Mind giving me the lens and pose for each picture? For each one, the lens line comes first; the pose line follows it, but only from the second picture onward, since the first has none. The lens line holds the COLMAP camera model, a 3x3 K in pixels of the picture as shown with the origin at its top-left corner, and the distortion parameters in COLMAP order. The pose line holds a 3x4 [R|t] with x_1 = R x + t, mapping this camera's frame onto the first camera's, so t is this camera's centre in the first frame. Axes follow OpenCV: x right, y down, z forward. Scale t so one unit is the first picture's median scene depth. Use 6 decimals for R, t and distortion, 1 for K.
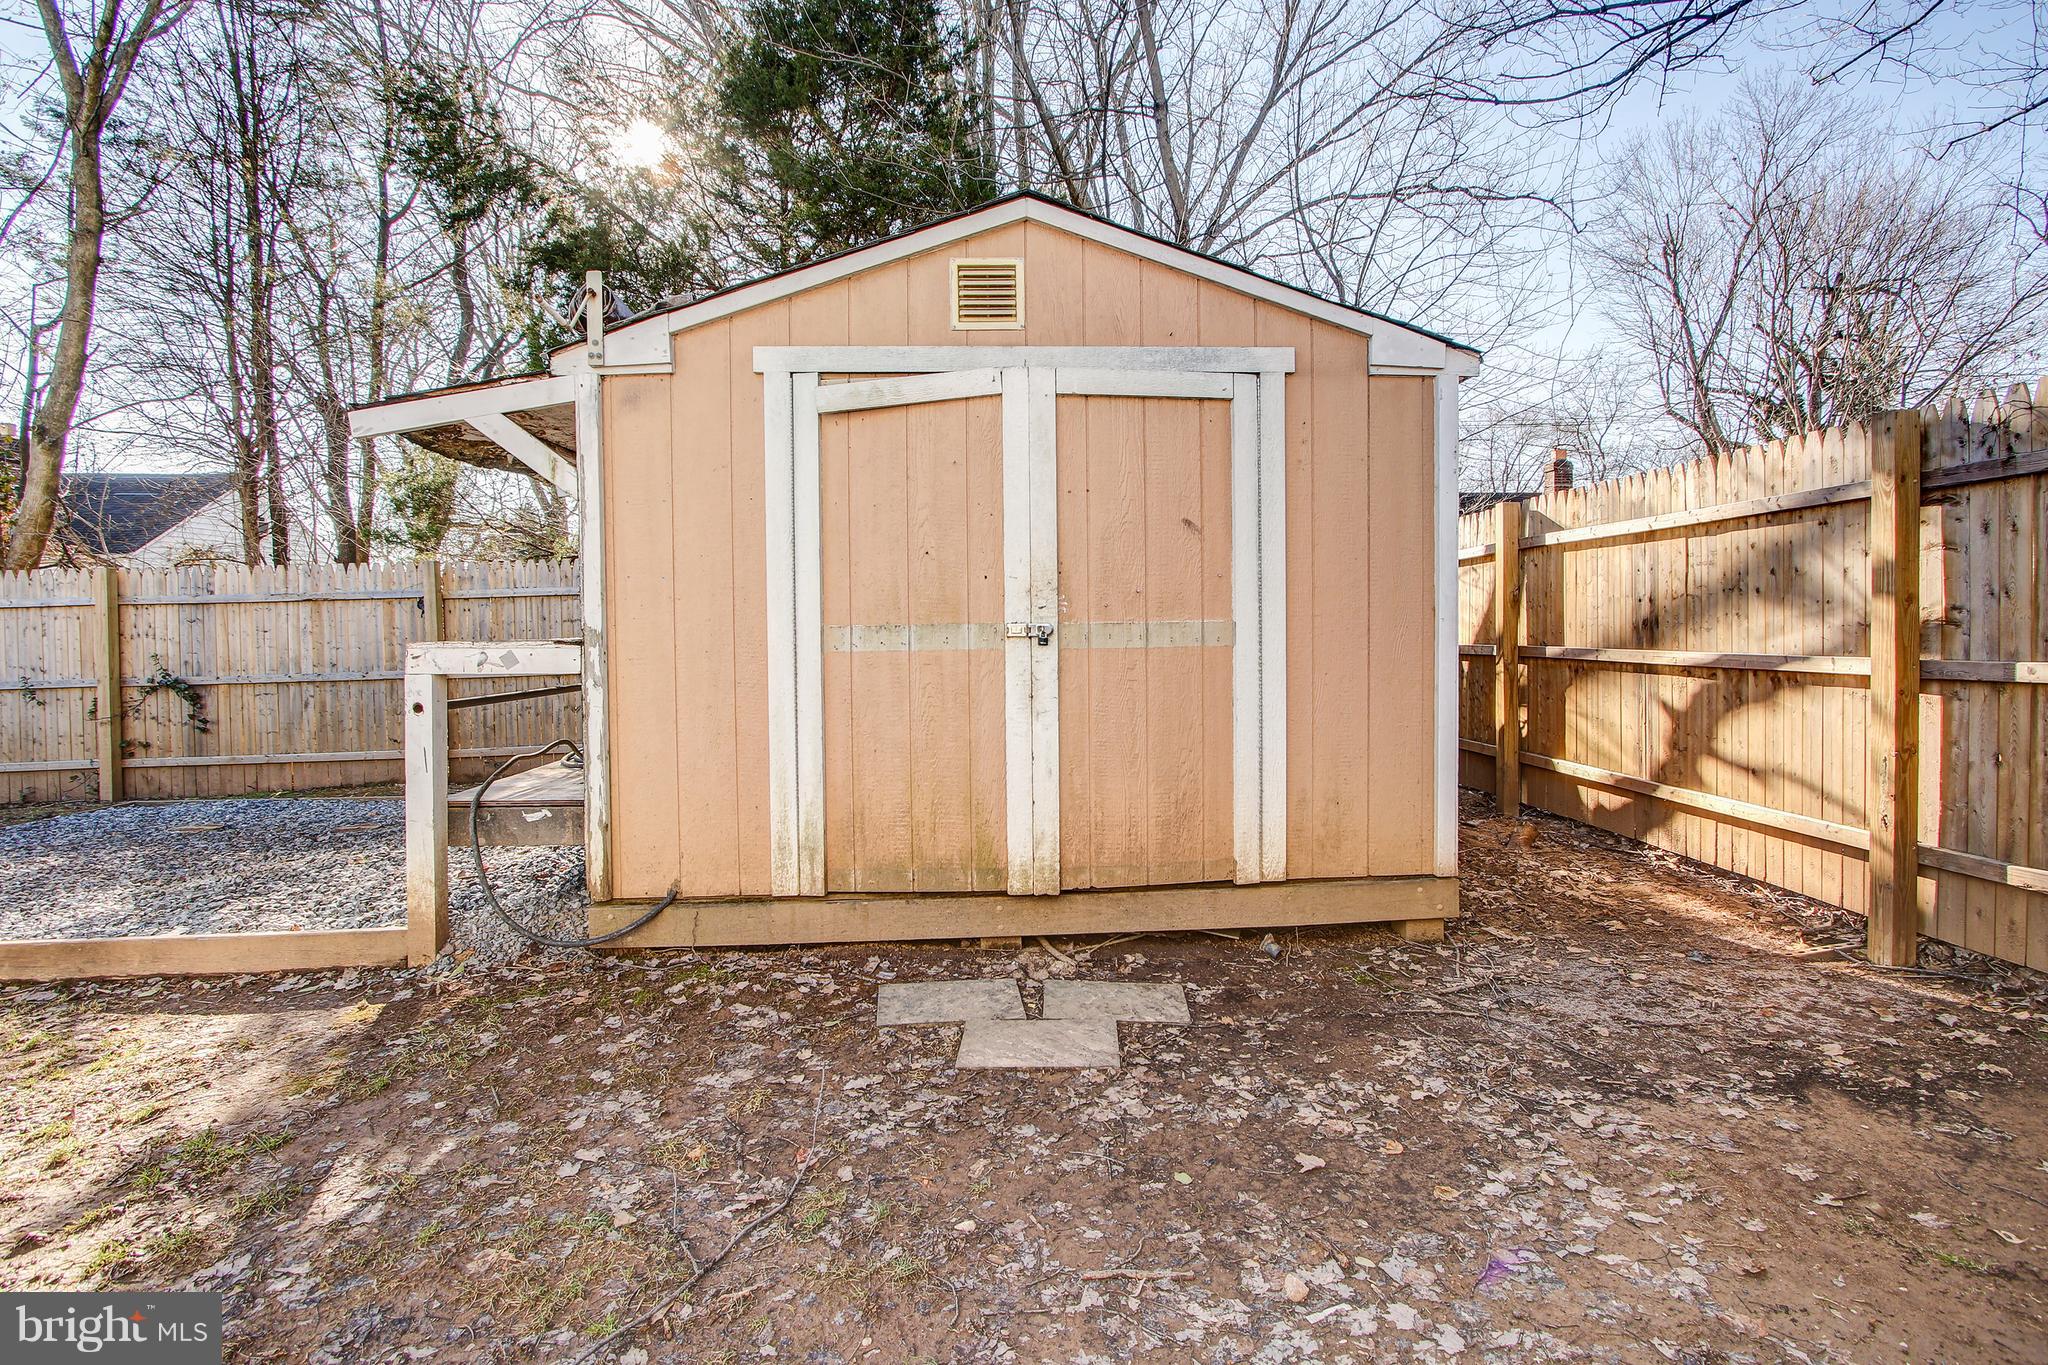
lens RADIAL K [[946.9, 0, 1054.3], [0, 946.9, 672.3], [0, 0, 1]] dist [-0.008518, 0.001428]
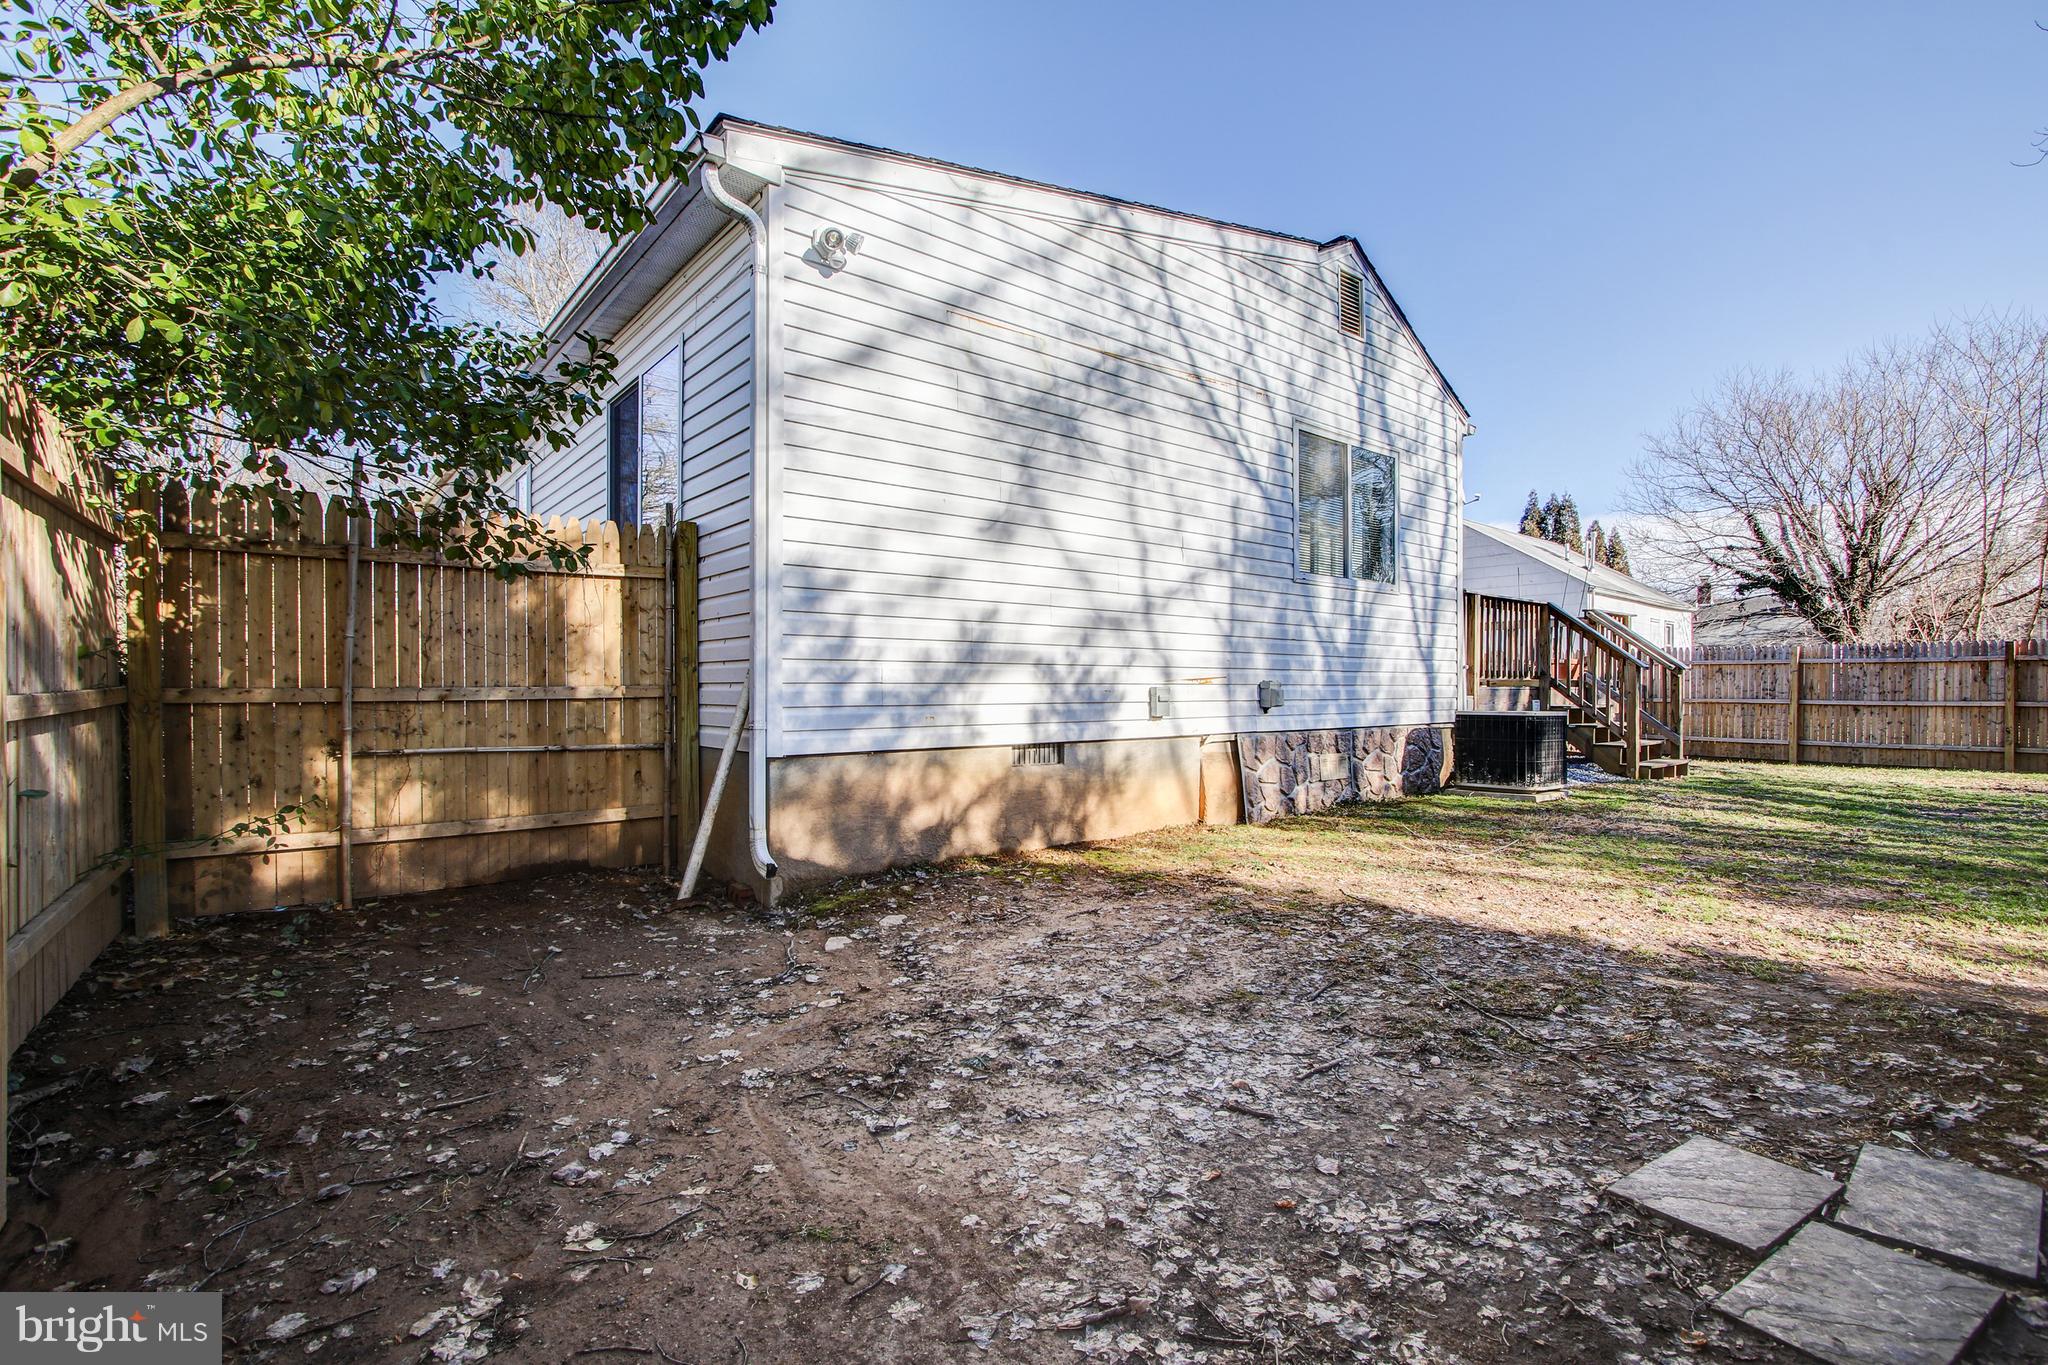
lens RADIAL K [[946.9, 0, 1054.3], [0, 946.9, 672.3], [0, 0, 1]] dist [-0.008518, 0.001428]
pose [[-0.826510, 0.006315, -0.562886, 1.007807], [-0.017205, 0.999187, 0.036472, -0.054467], [0.562658, 0.039829, -0.825729, 1.523166]]
